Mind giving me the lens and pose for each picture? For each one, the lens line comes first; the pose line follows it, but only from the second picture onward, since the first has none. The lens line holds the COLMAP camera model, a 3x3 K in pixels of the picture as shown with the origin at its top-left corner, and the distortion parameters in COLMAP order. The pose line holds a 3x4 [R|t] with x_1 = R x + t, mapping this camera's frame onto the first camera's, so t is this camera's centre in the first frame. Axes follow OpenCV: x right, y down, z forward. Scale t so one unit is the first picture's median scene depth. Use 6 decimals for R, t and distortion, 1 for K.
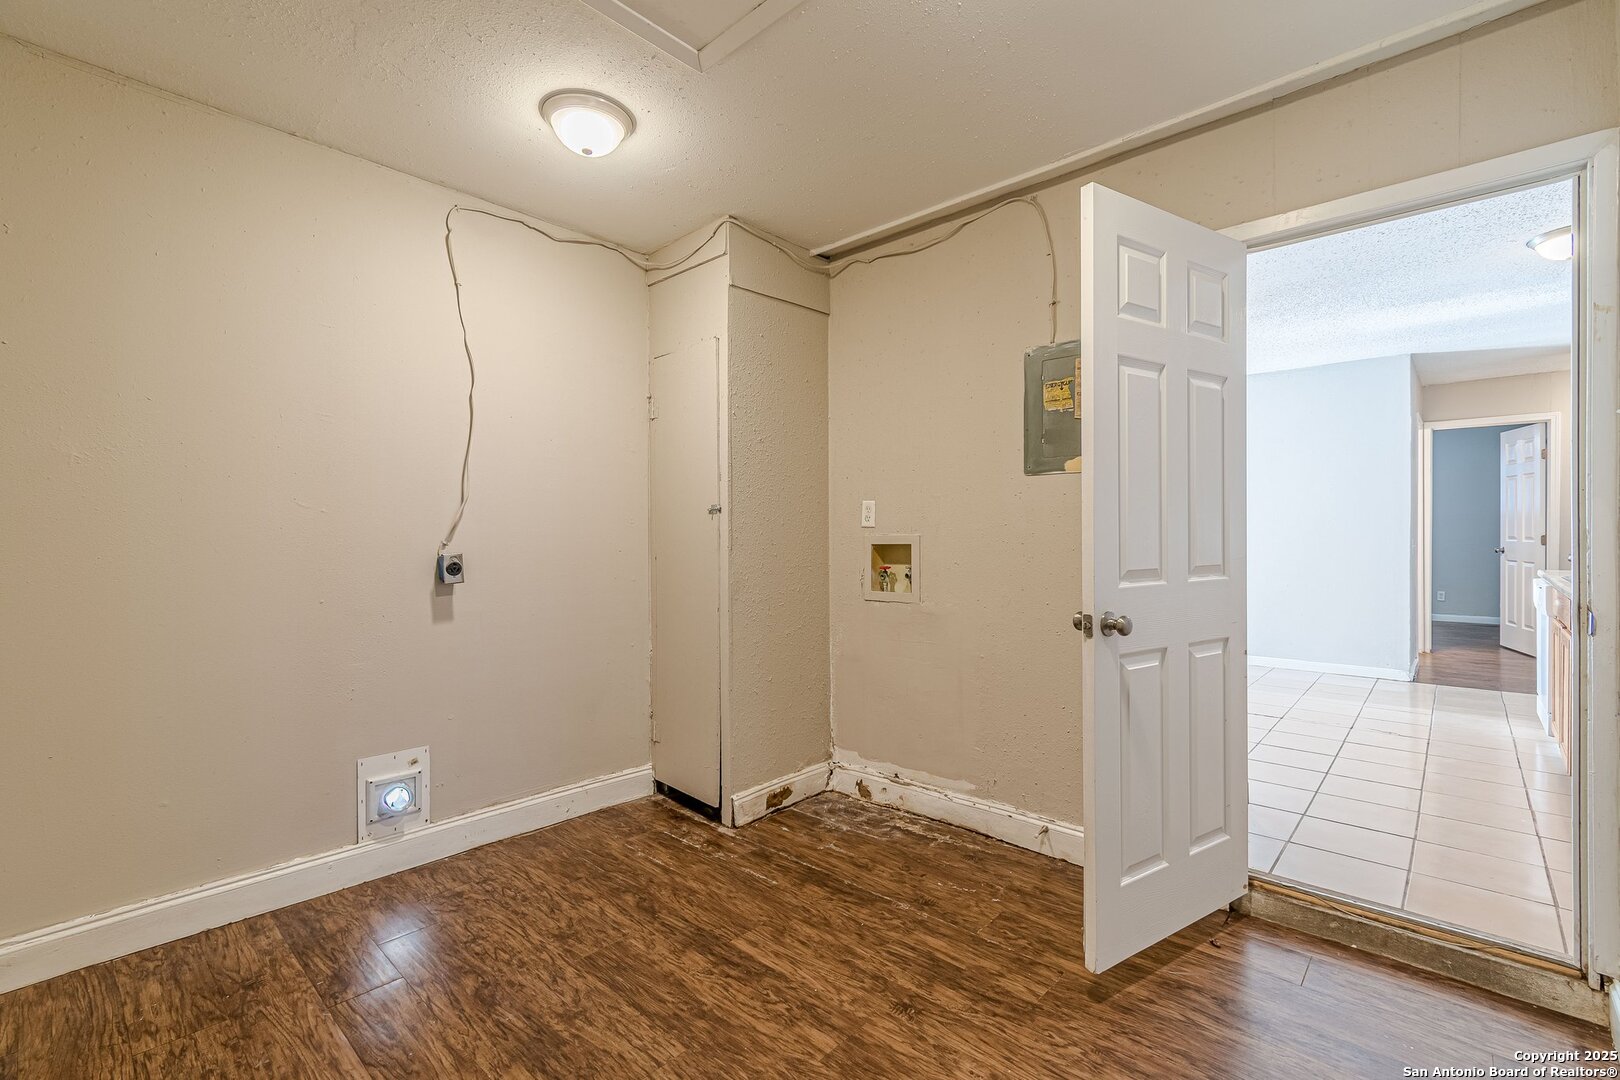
lens RADIAL K [[727.3, 0, 808.2], [0, 727.3, 539.3], [0, 0, 1]] dist [0.002225, -0.001380]
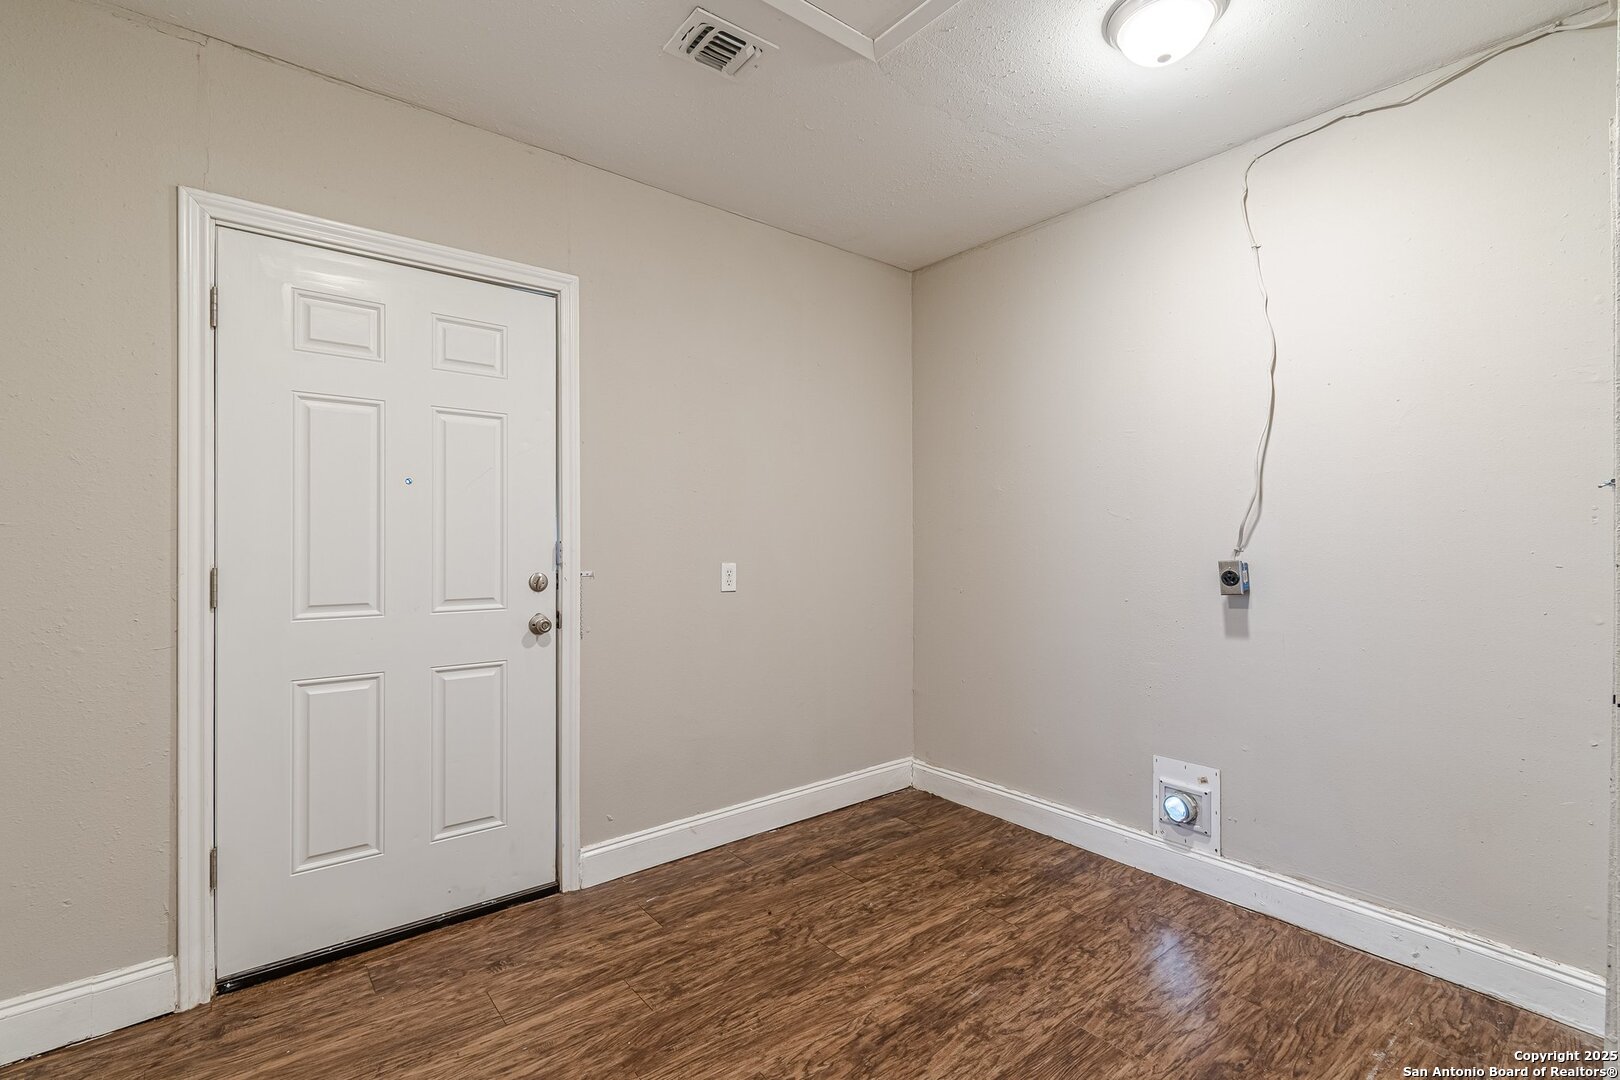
lens RADIAL K [[727.3, 0, 807.7], [0, 727.3, 541.8], [0, 0, 1]] dist [0.002225, -0.001380]
pose [[-0.153144, -0.001515, -0.988203, 0.481584], [-0.002243, 0.999997, -0.001185, -0.001215], [0.988201, 0.002035, -0.153147, 0.653543]]
